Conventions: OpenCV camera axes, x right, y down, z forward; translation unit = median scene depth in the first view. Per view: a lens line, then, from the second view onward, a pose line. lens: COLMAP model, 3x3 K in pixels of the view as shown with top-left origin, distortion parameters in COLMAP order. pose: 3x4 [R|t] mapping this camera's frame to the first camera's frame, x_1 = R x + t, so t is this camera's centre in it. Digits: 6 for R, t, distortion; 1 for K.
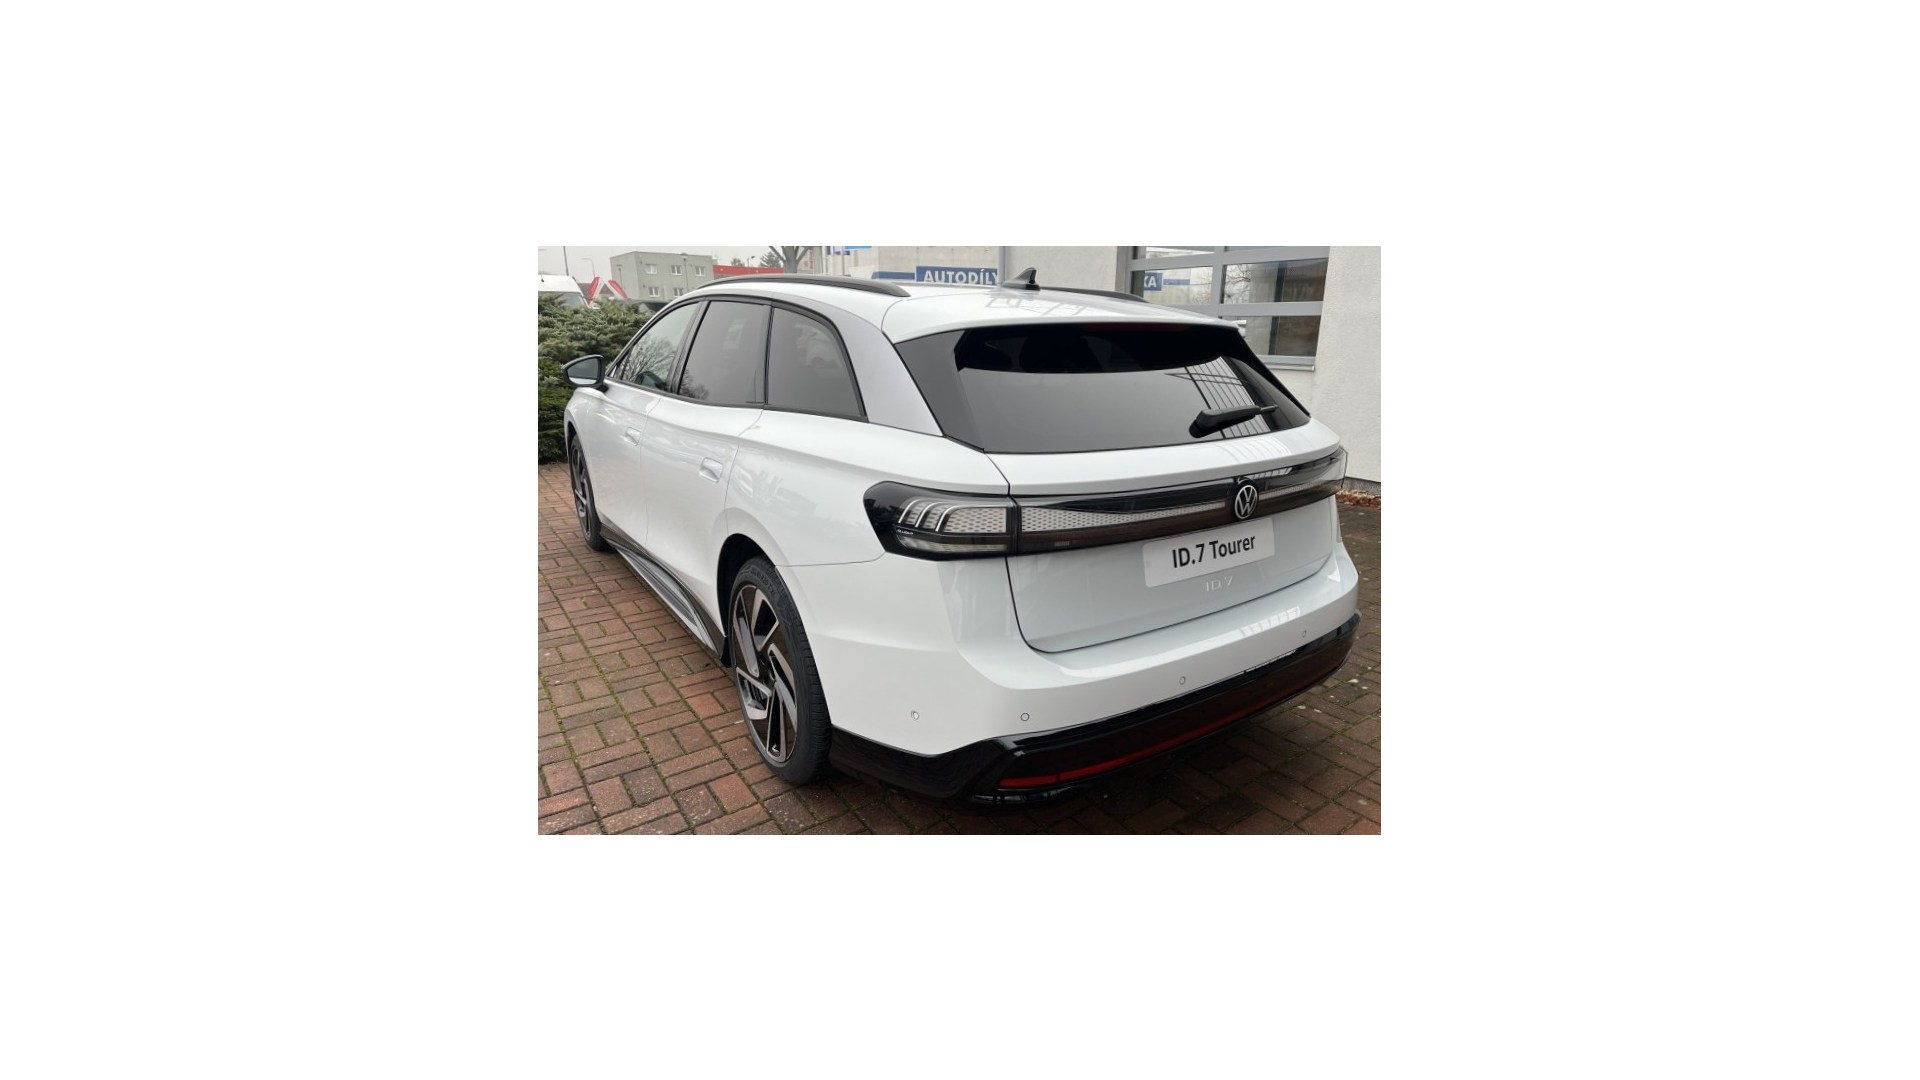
lens RADIAL K [[783.8, 0, 944.8], [0, 783.8, 533.7], [0, 0, 1]] dist [0.024304, -0.000001]
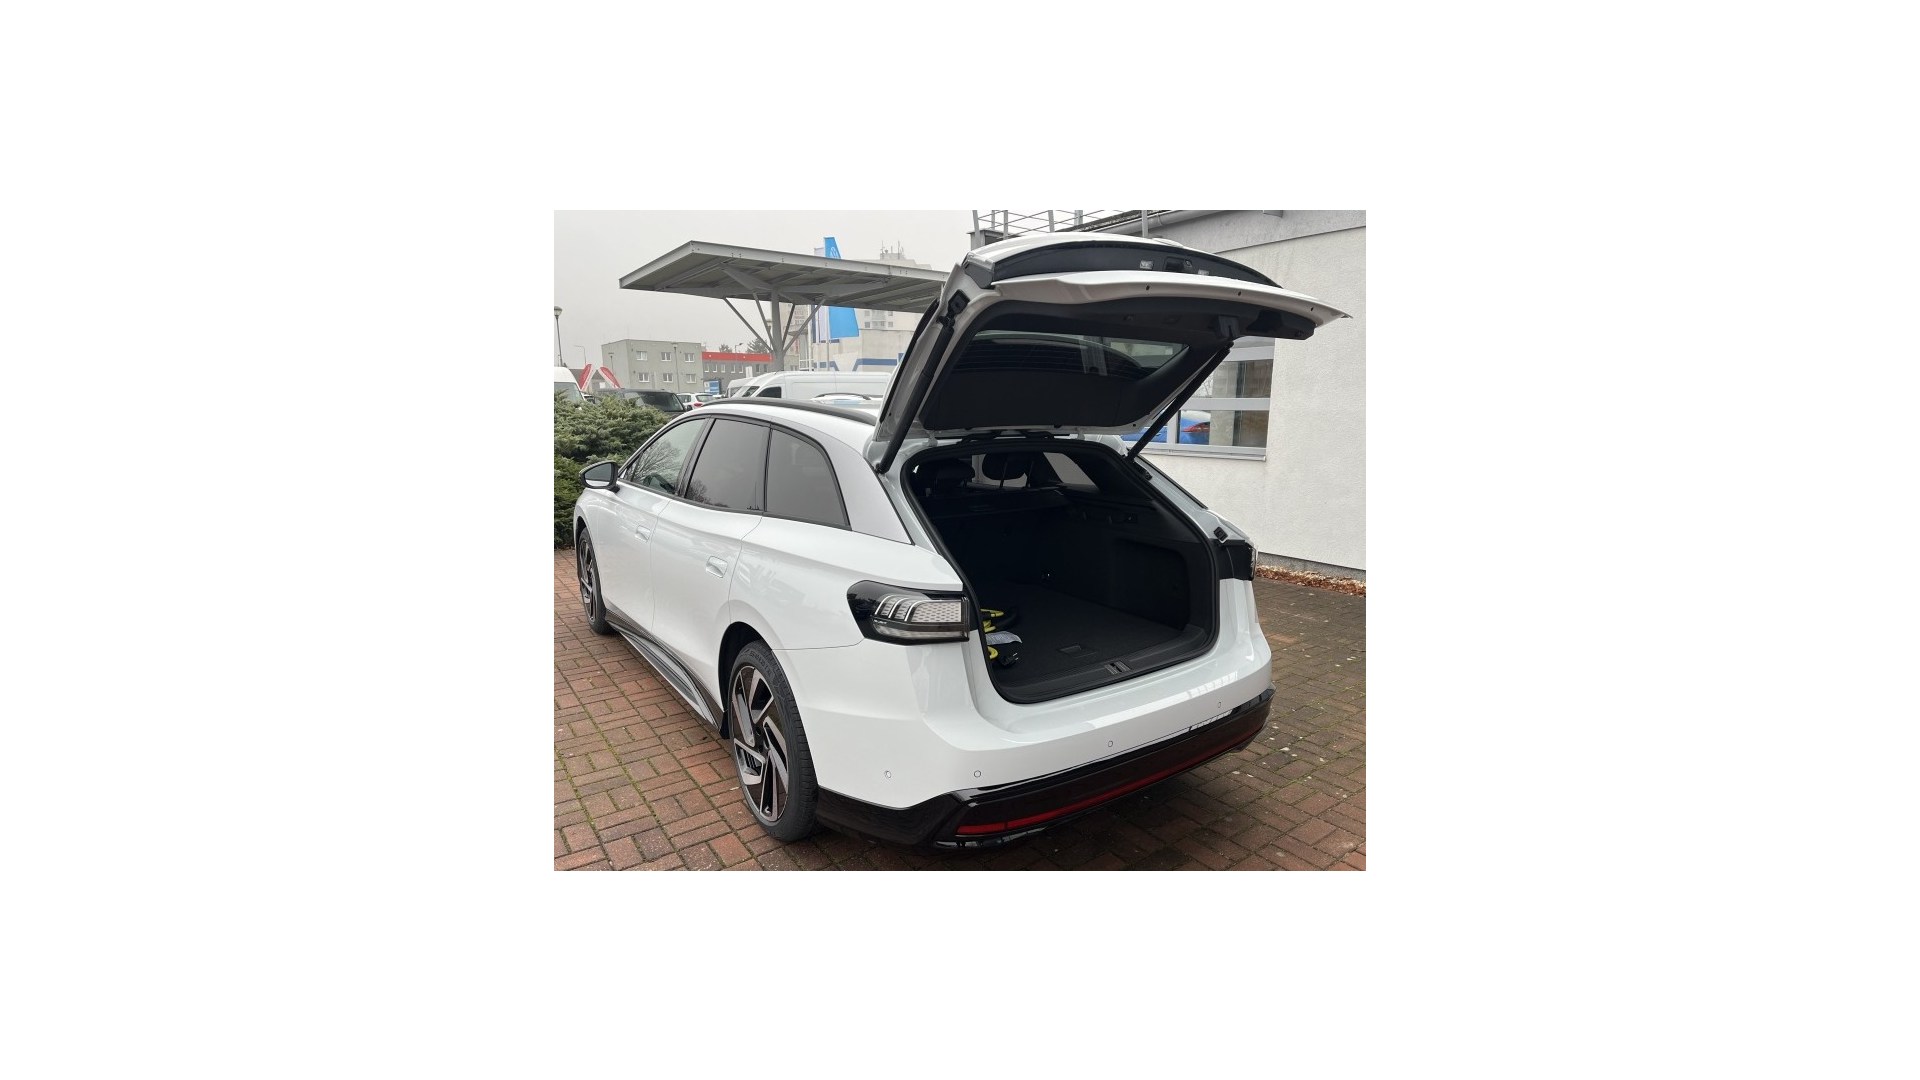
lens RADIAL K [[783.8, 0, 944.8], [0, 783.8, 533.7], [0, 0, 1]] dist [0.024304, -0.000001]
pose [[0.999747, -0.002472, 0.022344, 0.016218], [0.004639, 0.995226, -0.097492, -0.013298], [-0.021996, 0.097571, 0.994985, -0.168233]]
